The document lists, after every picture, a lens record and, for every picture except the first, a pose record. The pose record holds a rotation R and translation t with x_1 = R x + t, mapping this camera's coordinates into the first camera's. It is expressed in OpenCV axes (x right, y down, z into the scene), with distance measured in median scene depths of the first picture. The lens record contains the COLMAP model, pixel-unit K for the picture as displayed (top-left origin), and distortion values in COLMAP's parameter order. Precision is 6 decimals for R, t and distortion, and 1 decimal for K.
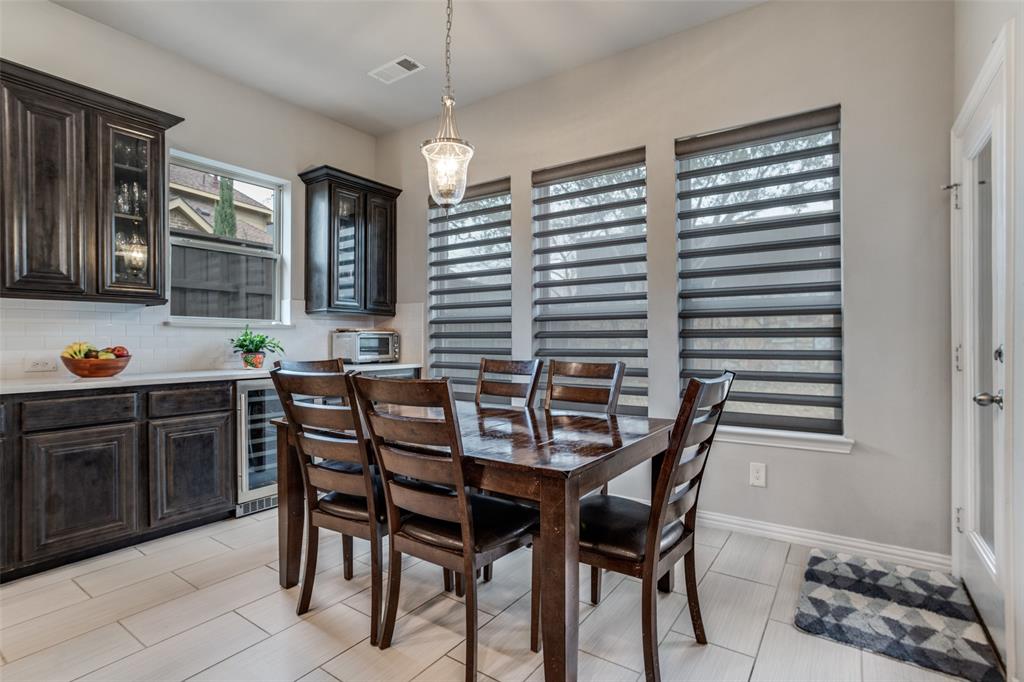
lens RADIAL K [[501.0, 0, 507.9], [0, 501.0, 341.6], [0, 0, 1]] dist [-0.045821, 0.000158]
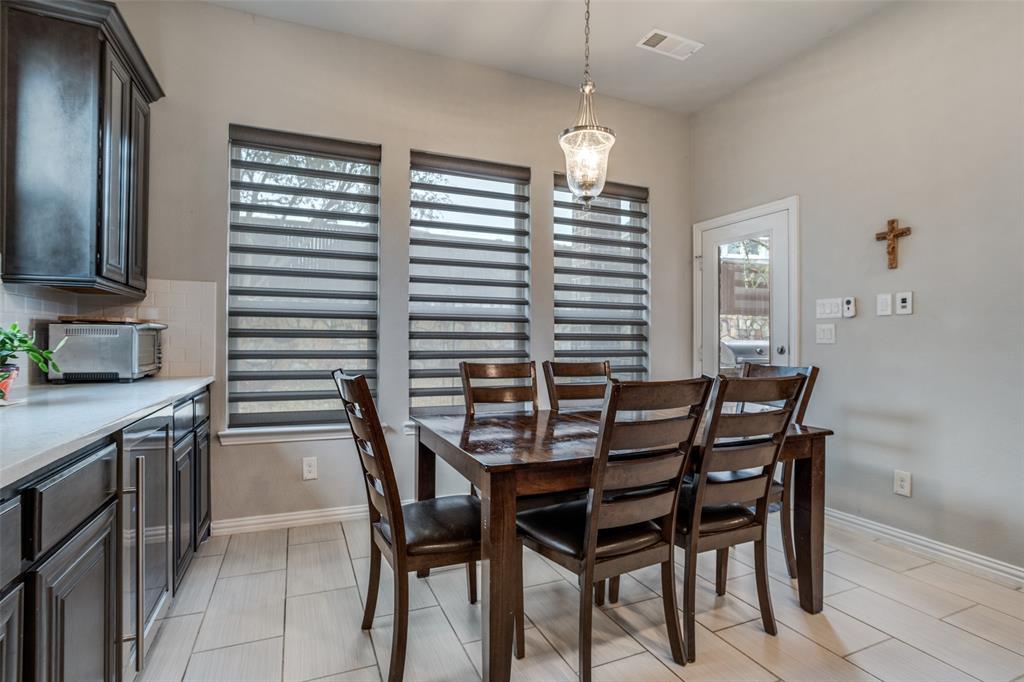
lens RADIAL K [[479.9, 0, 509.1], [0, 479.9, 338.8], [0, 0, 1]] dist [-0.024477, -0.000095]
pose [[0.527928, 0.007902, 0.849252, -0.575245], [-0.002575, 0.999967, -0.007703, -0.001063], [-0.849285, 0.001879, 0.527931, 0.407546]]
